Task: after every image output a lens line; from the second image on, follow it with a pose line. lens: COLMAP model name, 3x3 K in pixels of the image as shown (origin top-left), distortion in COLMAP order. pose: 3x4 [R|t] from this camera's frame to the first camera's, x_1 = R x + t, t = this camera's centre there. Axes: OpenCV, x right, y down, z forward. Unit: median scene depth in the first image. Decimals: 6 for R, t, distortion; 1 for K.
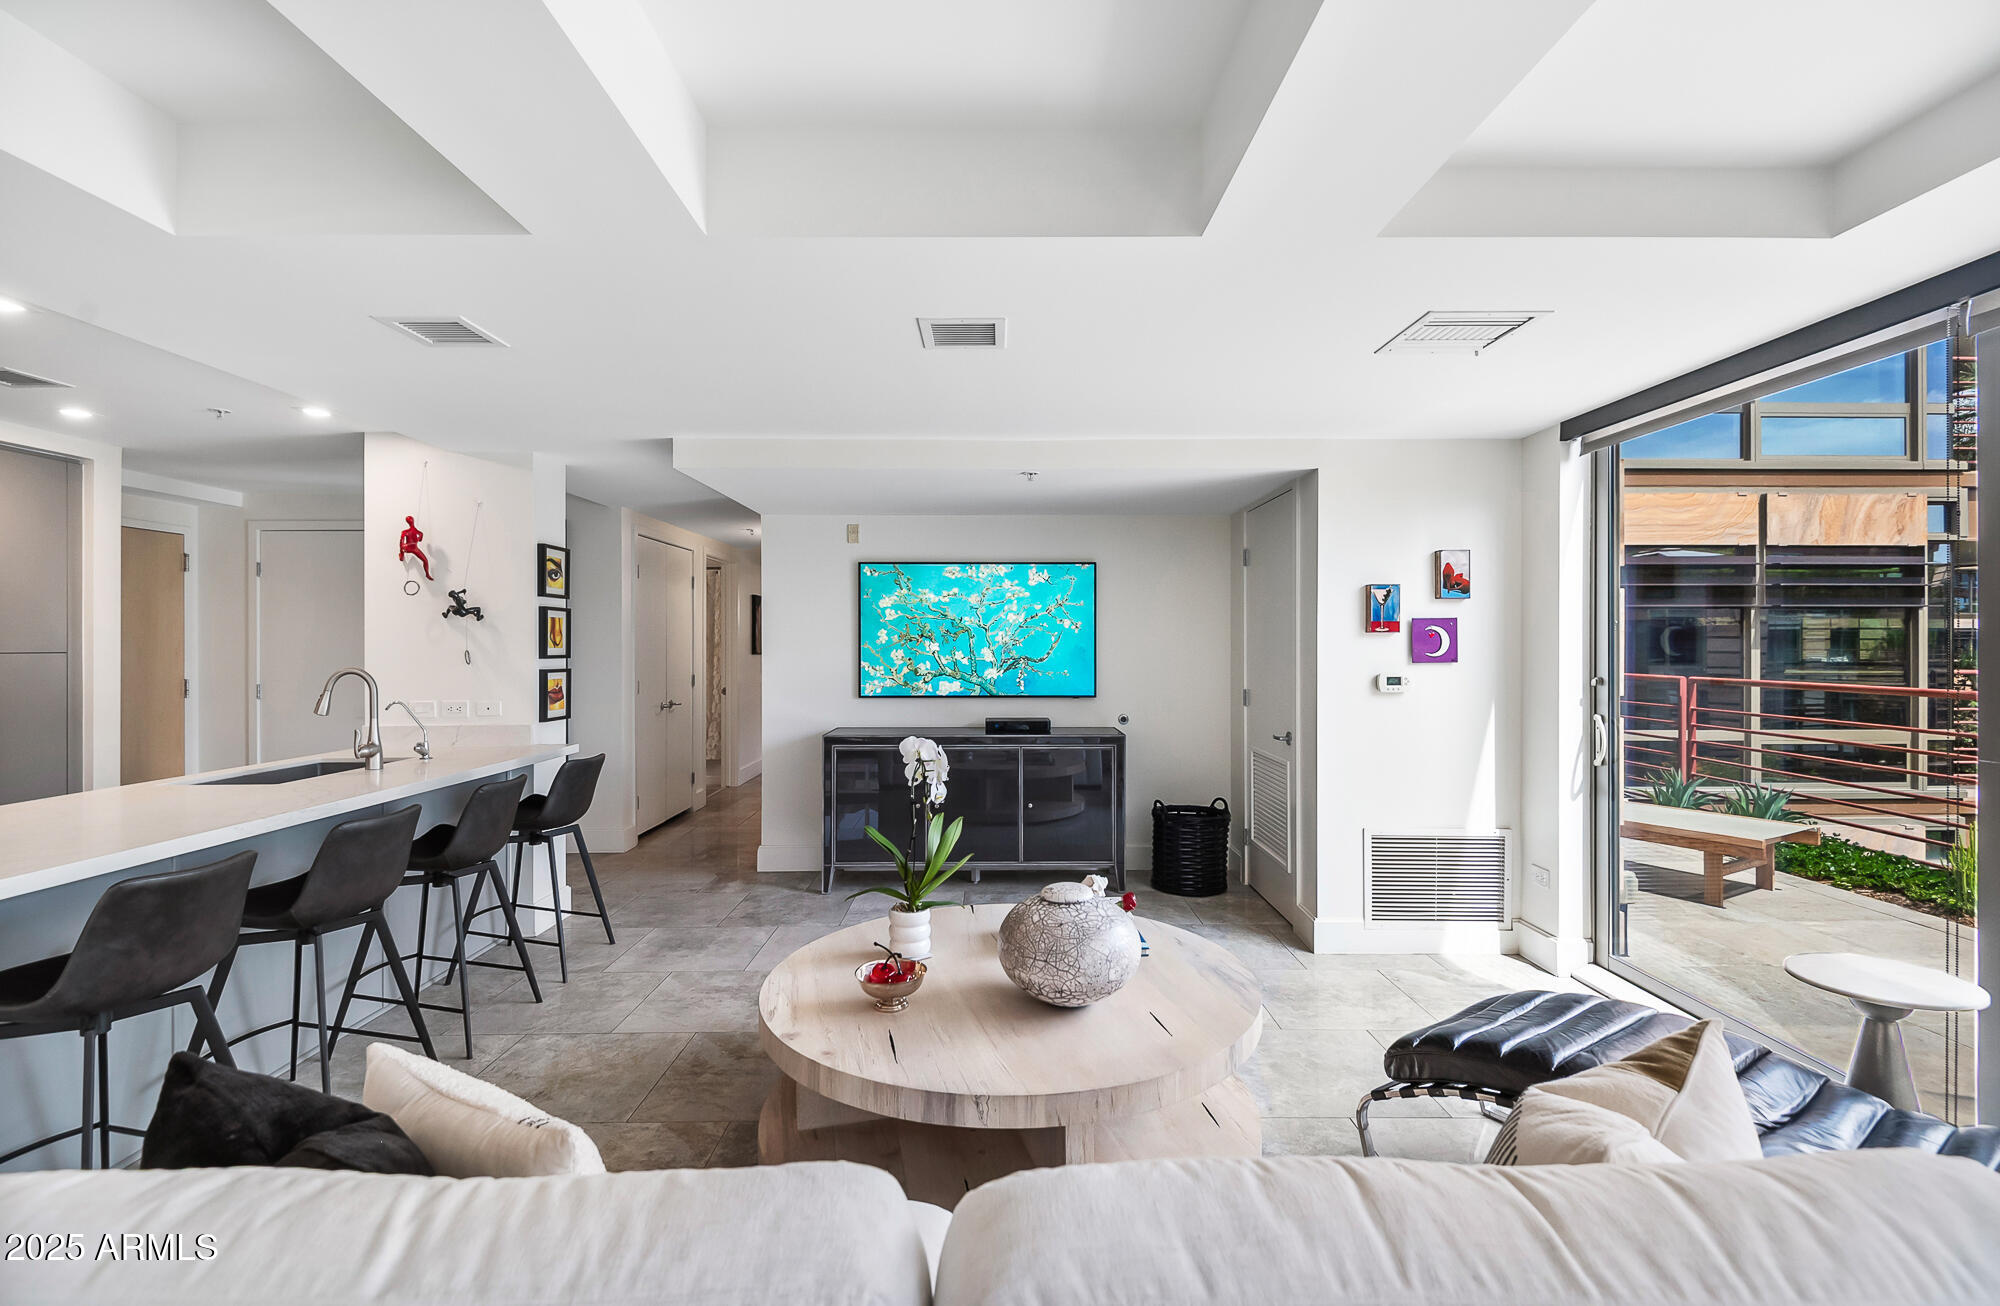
lens RADIAL K [[866.3, 0, 1005.6], [0, 866.3, 647.3], [0, 0, 1]] dist [-0.001395, -0.000900]
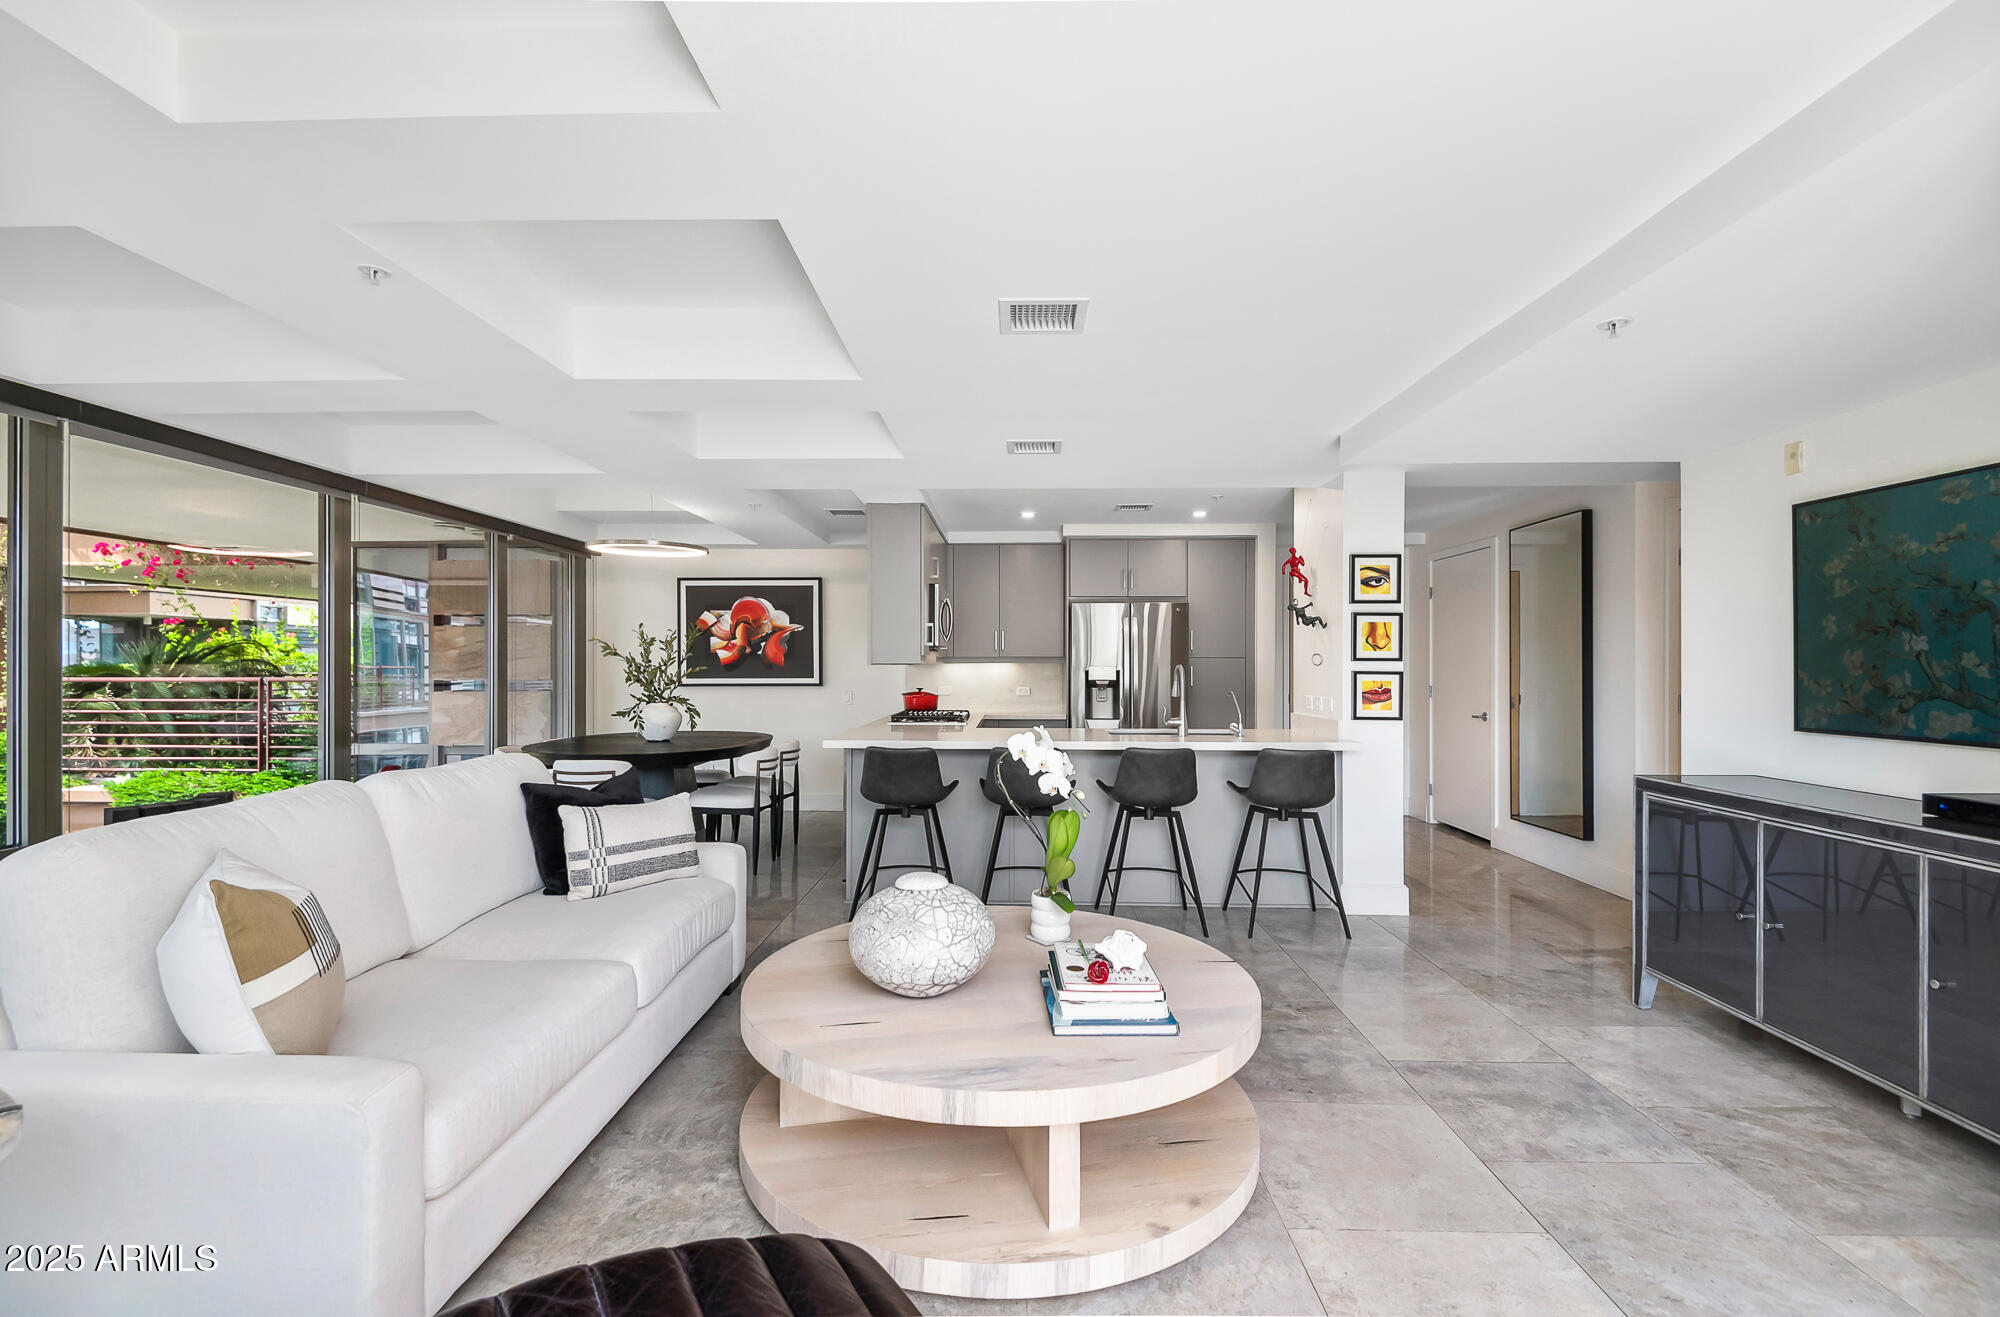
lens RADIAL K [[899.4, 0, 1003.1], [0, 899.4, 658.2], [0, 0, 1]] dist [0.001851, -0.000332]
pose [[-0.028823, -0.002696, -0.999581, 0.471475], [-0.000163, 0.999996, -0.002693, 0.010112], [0.999585, 0.000086, -0.028823, 0.470591]]
